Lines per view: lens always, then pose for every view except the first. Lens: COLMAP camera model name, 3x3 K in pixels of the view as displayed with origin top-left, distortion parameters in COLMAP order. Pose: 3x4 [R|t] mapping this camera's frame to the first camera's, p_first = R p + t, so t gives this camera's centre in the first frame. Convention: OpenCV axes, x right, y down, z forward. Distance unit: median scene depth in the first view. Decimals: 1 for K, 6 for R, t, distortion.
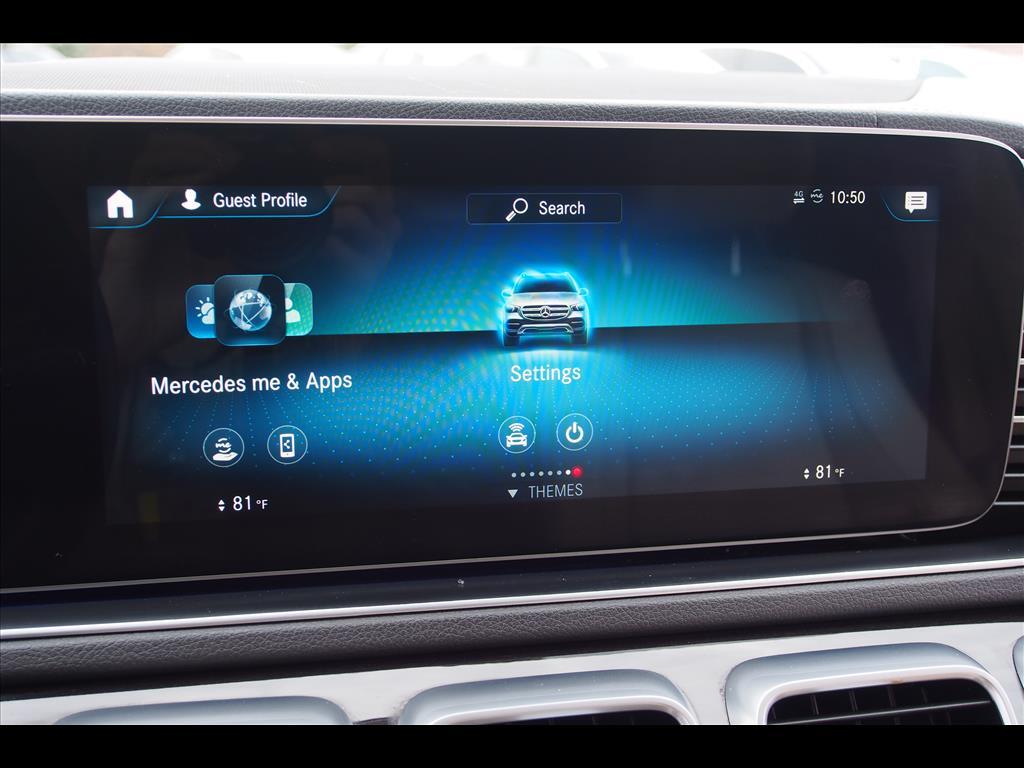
lens RADIAL K [[1152.4, 0, 514.9], [0, 1152.4, 390.4], [0, 0, 1]] dist [-0.053217, 0.000000]
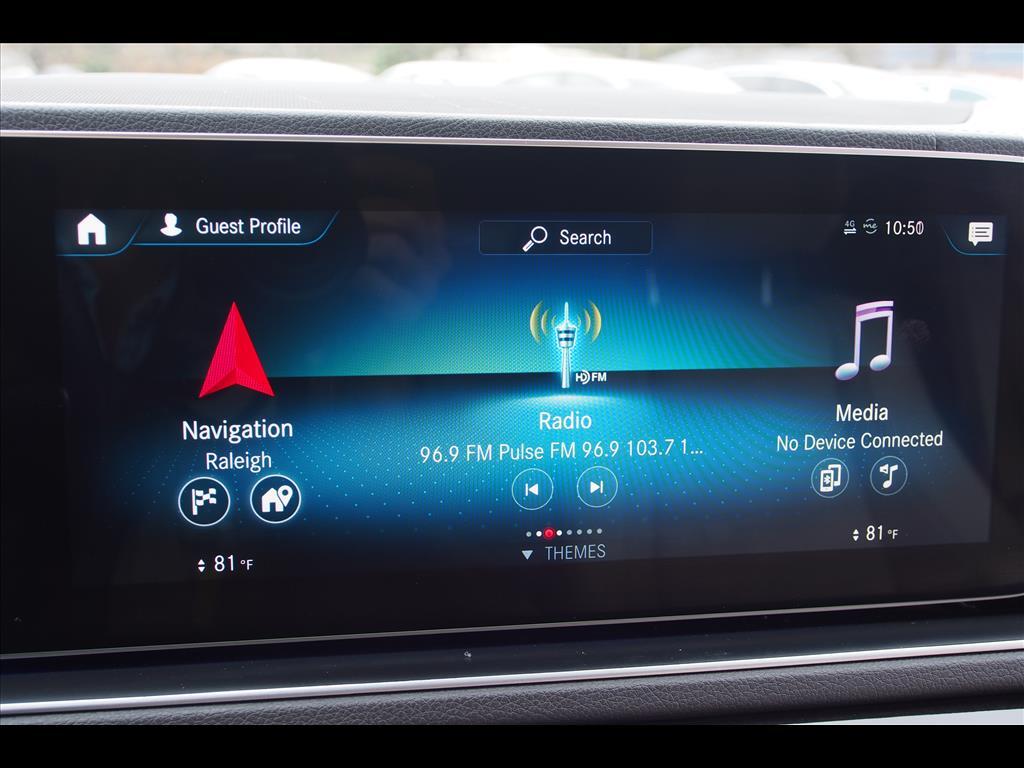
lens RADIAL K [[1152.4, 0, 515.3], [0, 1152.4, 384.5], [0, 0, 1]] dist [-0.053217, 0.000000]
pose [[0.999729, 0.010668, -0.020709, 0.006038], [-0.011193, 0.999615, -0.025404, -0.020394], [0.020430, 0.025629, 0.999463, 0.104815]]
